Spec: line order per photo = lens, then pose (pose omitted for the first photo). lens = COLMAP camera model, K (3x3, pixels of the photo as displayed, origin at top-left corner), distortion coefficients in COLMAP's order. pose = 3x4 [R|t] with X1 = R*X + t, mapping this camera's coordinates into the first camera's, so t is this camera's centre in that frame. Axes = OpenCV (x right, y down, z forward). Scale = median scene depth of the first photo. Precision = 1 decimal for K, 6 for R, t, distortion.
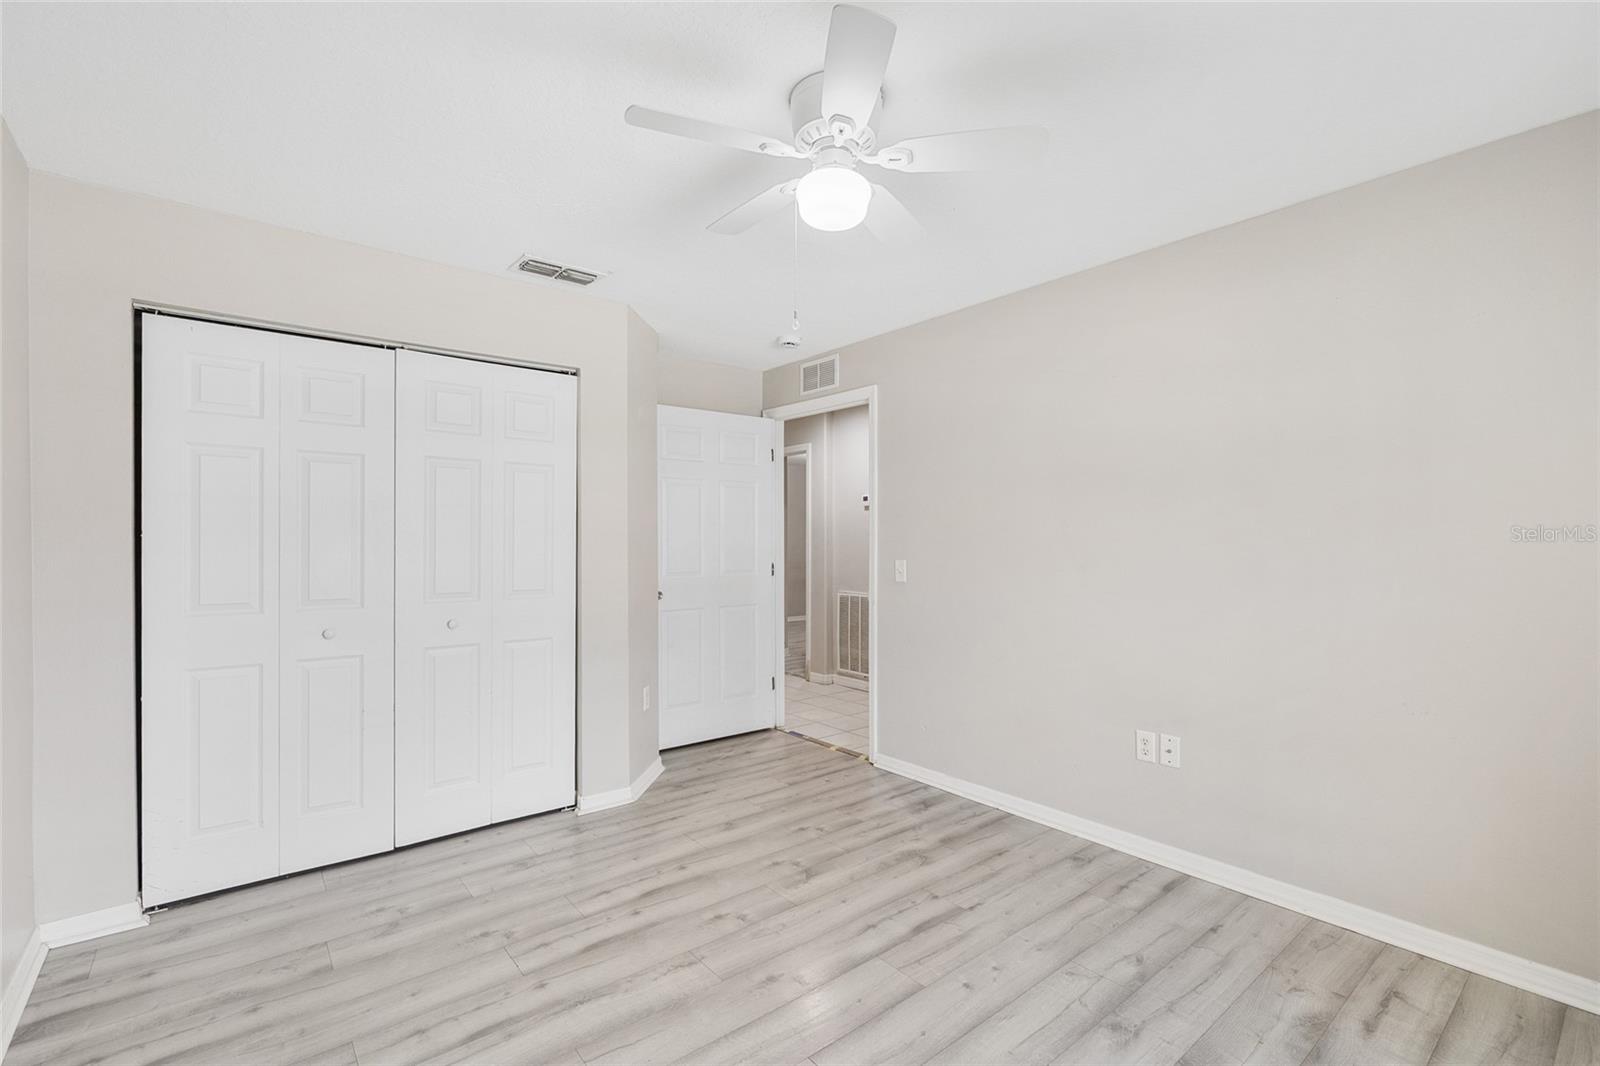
lens RADIAL K [[719.3, 0, 802.8], [0, 719.3, 540.7], [0, 0, 1]] dist [-0.004242, 0.000444]
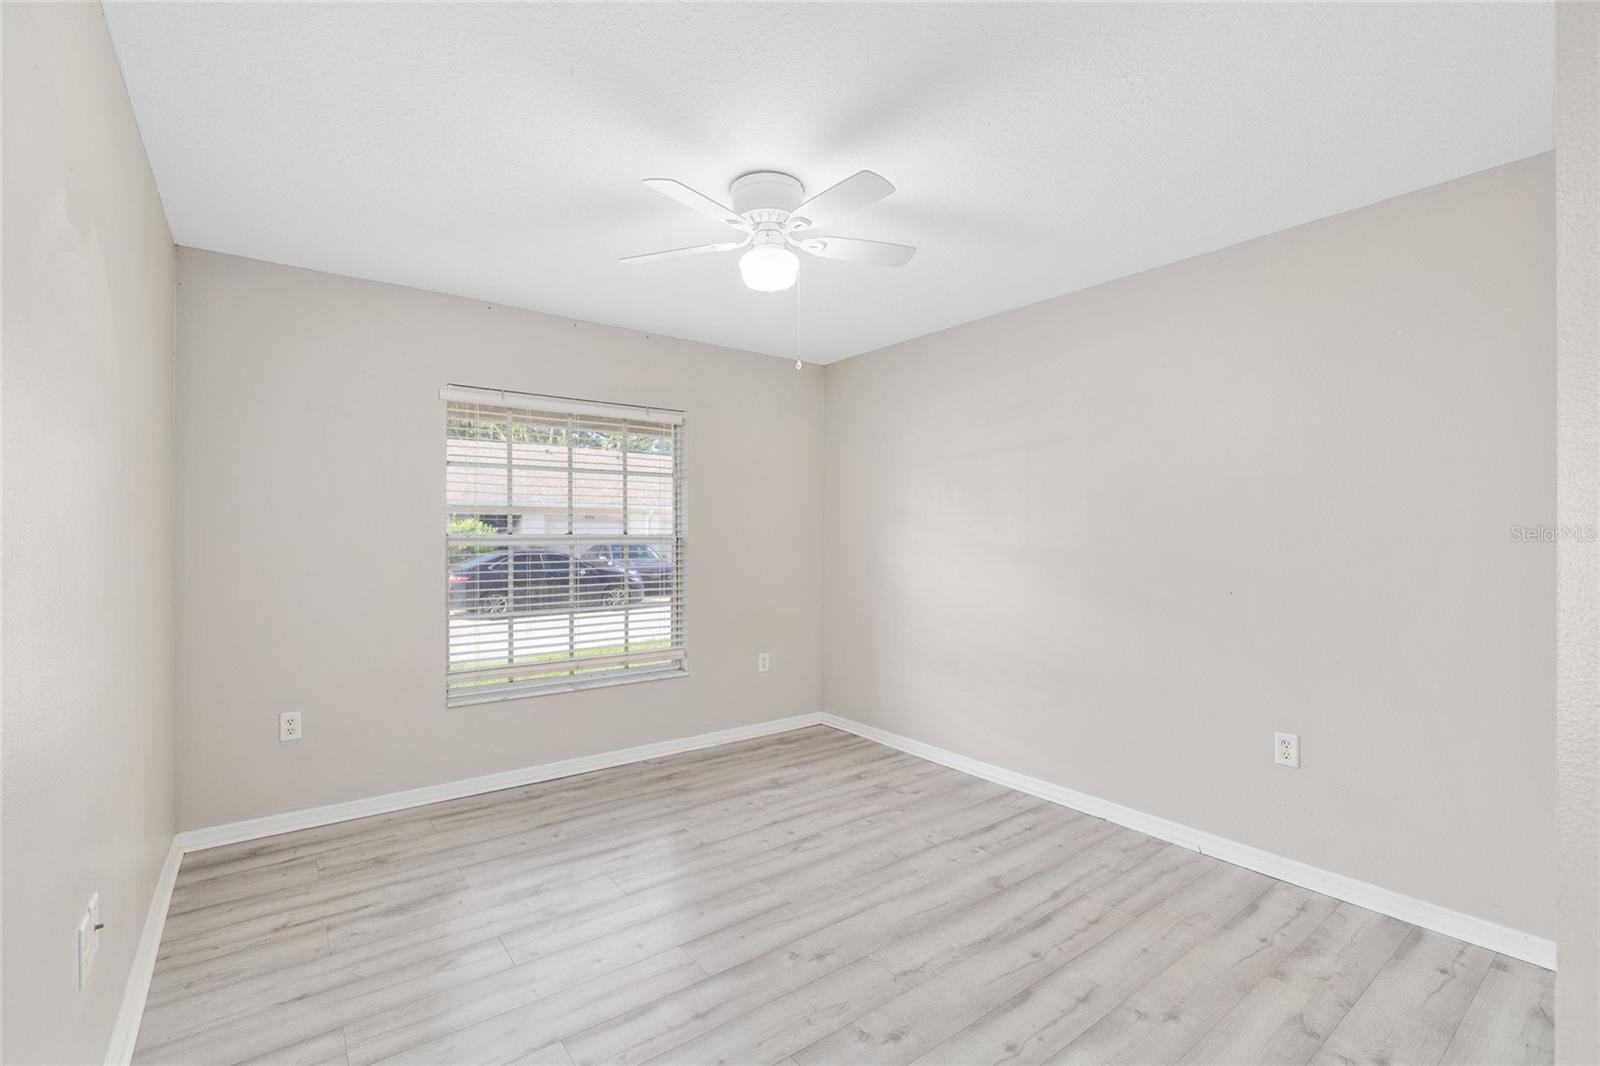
lens RADIAL K [[719.3, 0, 799.7], [0, 719.3, 527.0], [0, 0, 1]] dist [-0.004242, 0.000444]
pose [[-0.999396, -0.000185, 0.034758, -0.049216], [-0.000484, 0.999963, -0.008605, -0.005295], [-0.034755, -0.008617, -0.999359, 2.012266]]
